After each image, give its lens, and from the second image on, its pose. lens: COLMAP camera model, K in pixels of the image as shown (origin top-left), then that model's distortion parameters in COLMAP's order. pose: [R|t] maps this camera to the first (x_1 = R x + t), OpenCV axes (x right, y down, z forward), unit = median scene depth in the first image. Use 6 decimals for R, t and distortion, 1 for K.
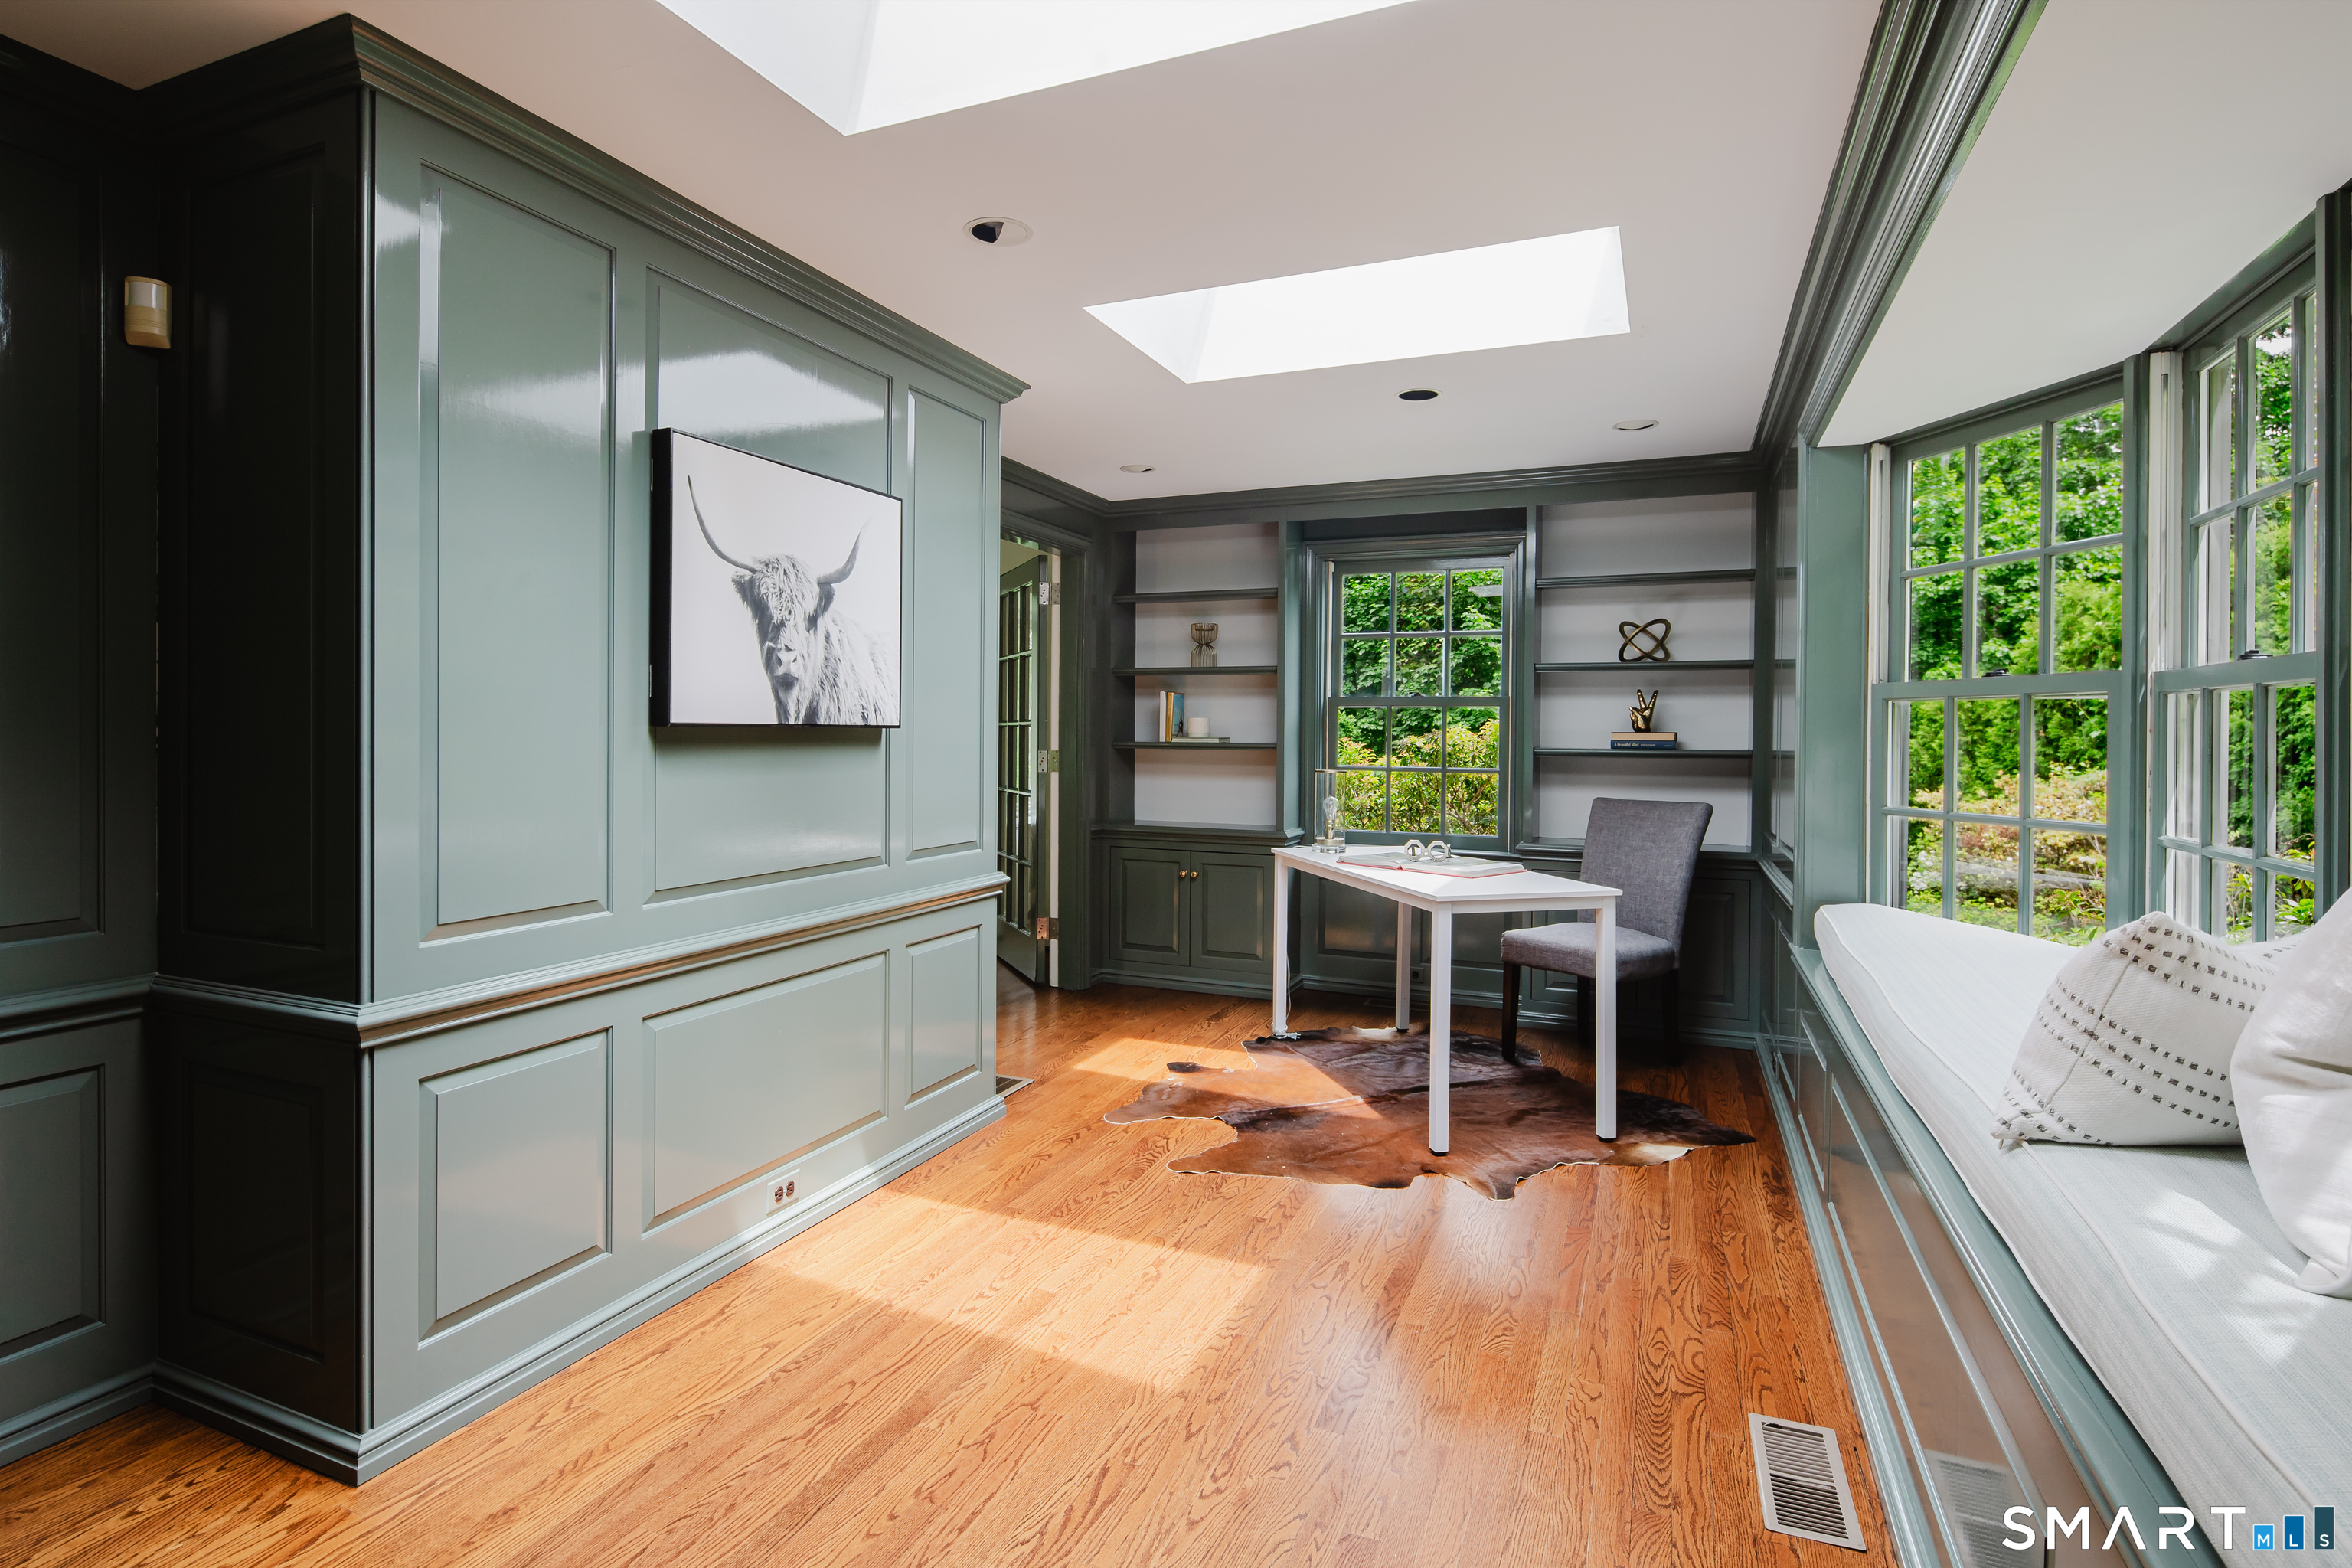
lens RADIAL K [[1191.3, 0, 1171.4], [0, 1191.3, 734.7], [0, 0, 1]] dist [0.019285, -0.000205]
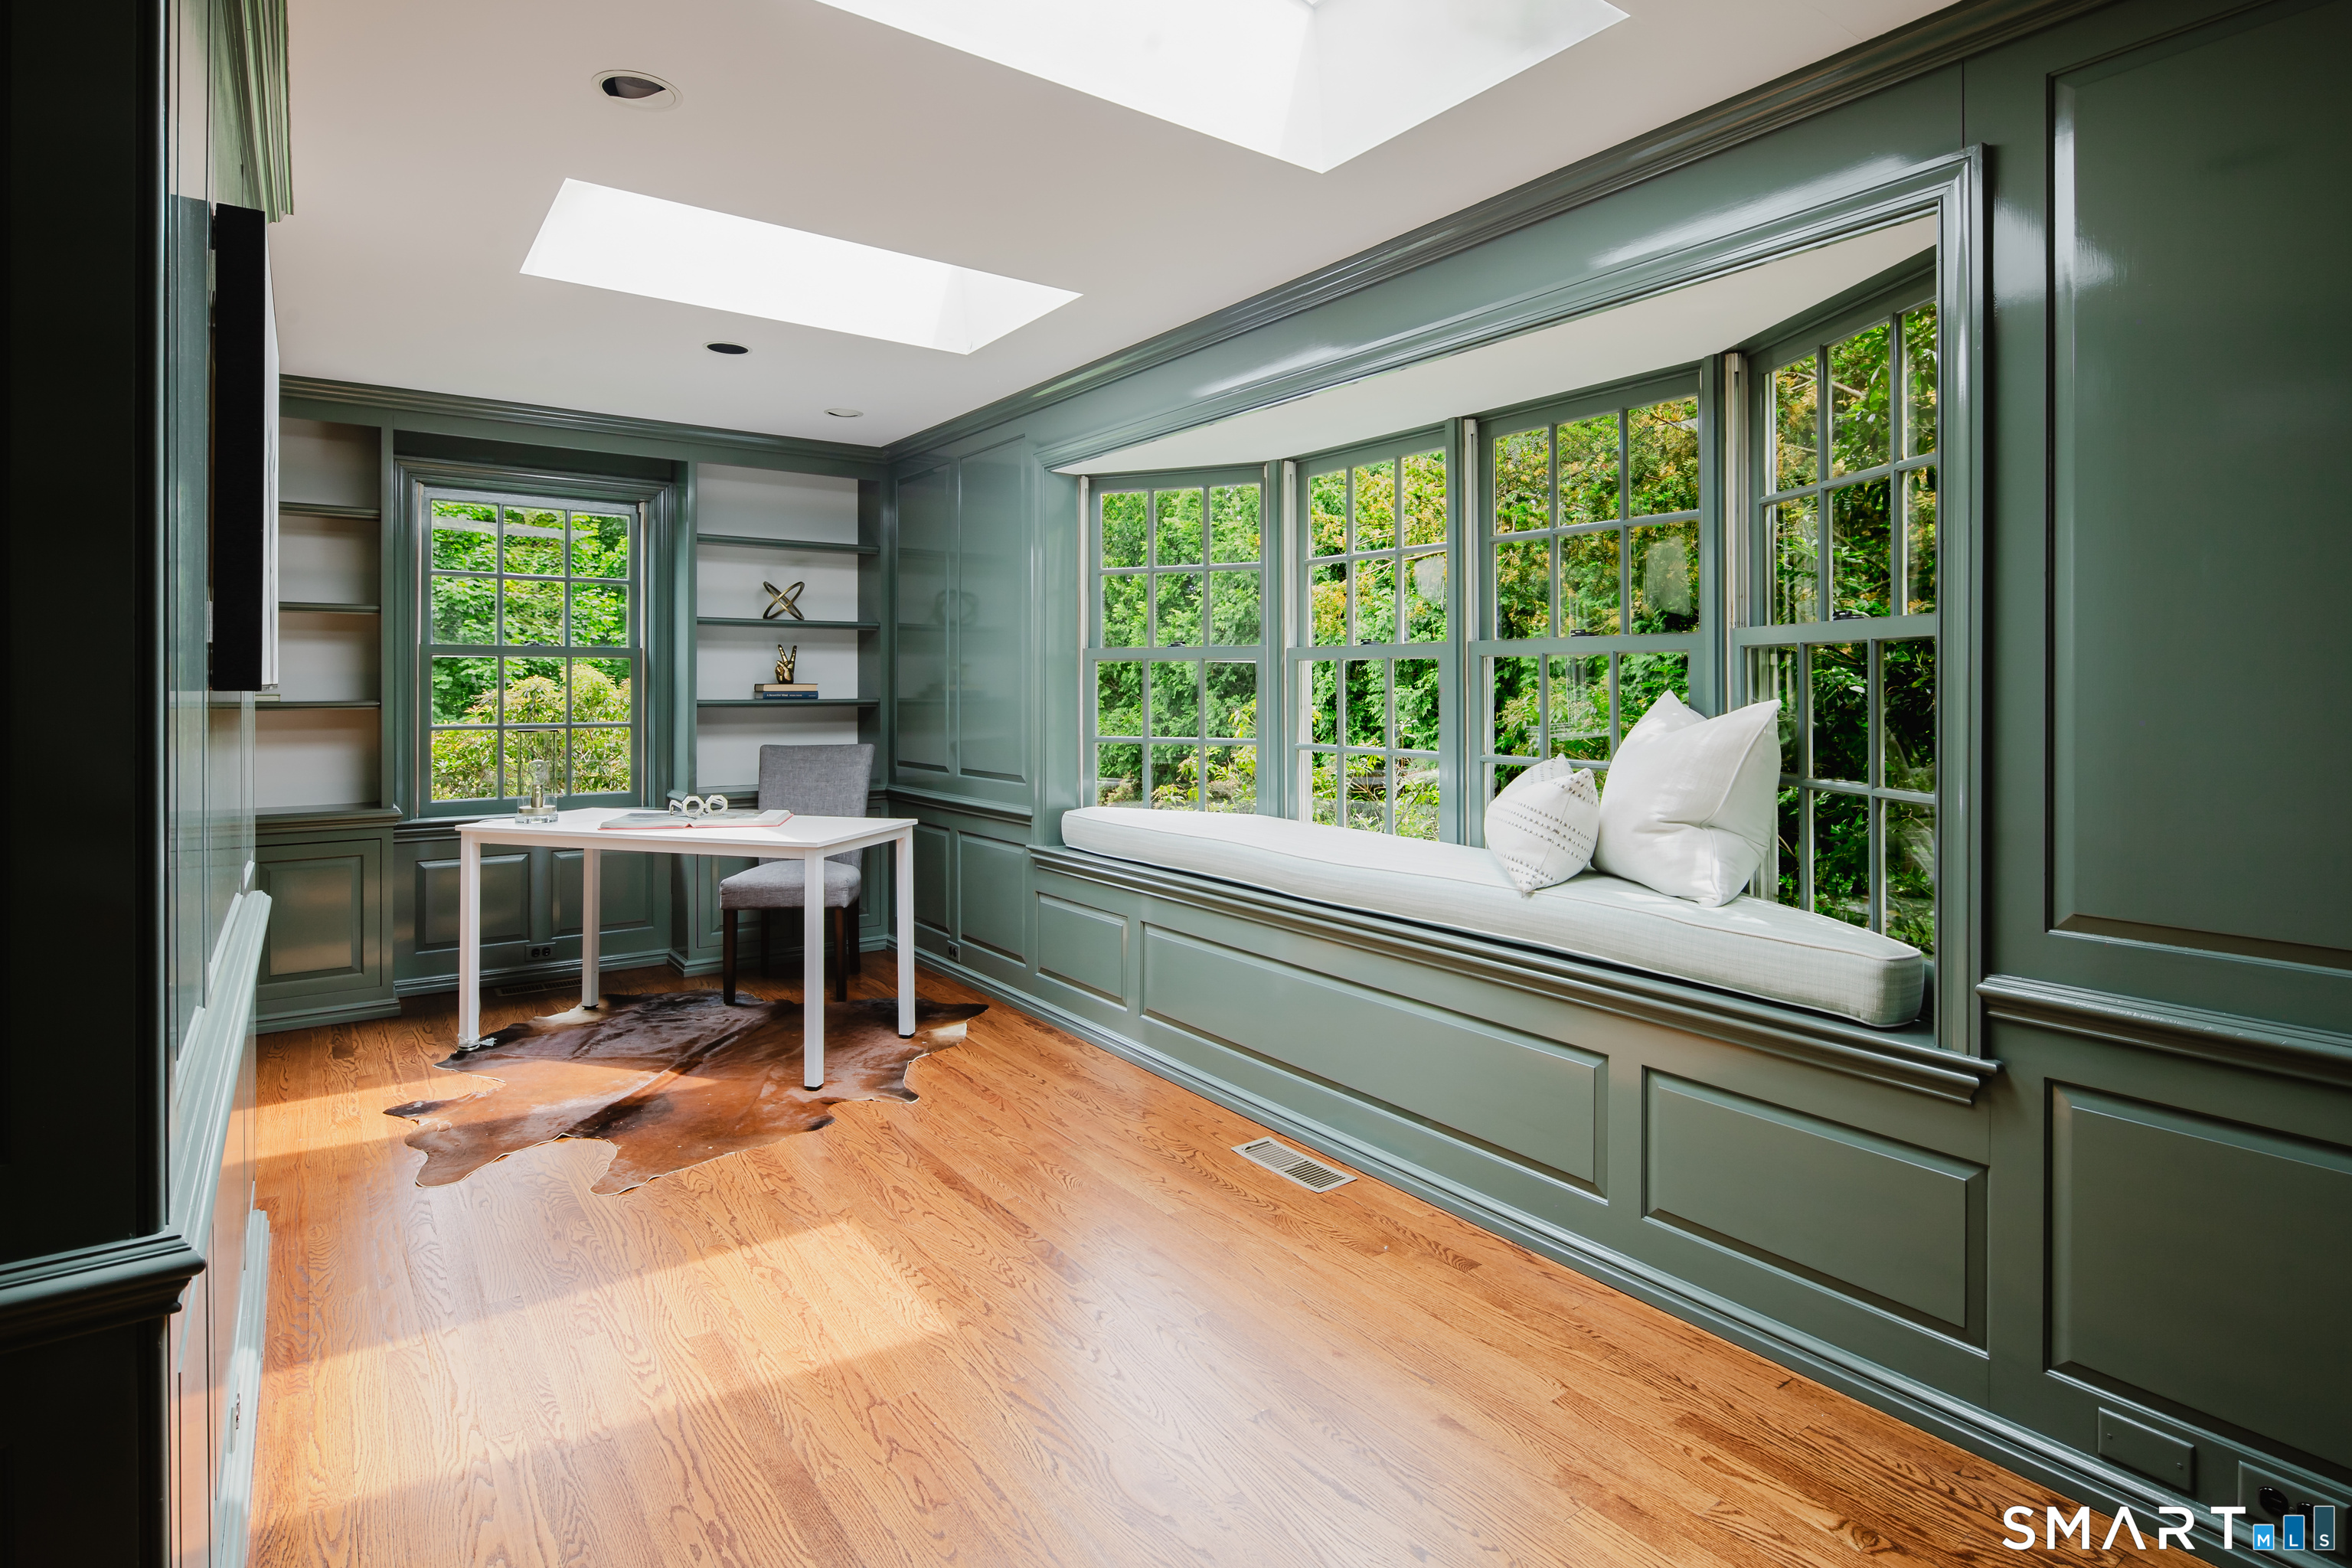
lens RADIAL K [[1171.2, 0, 1169.5], [0, 1171.2, 680.7], [0, 0, 1]] dist [0.000613, -0.000382]
pose [[0.516667, -0.004479, 0.856174, -0.479922], [0.006020, 0.999981, 0.001598, -0.006052], [-0.856165, 0.004329, 0.516684, 0.197935]]
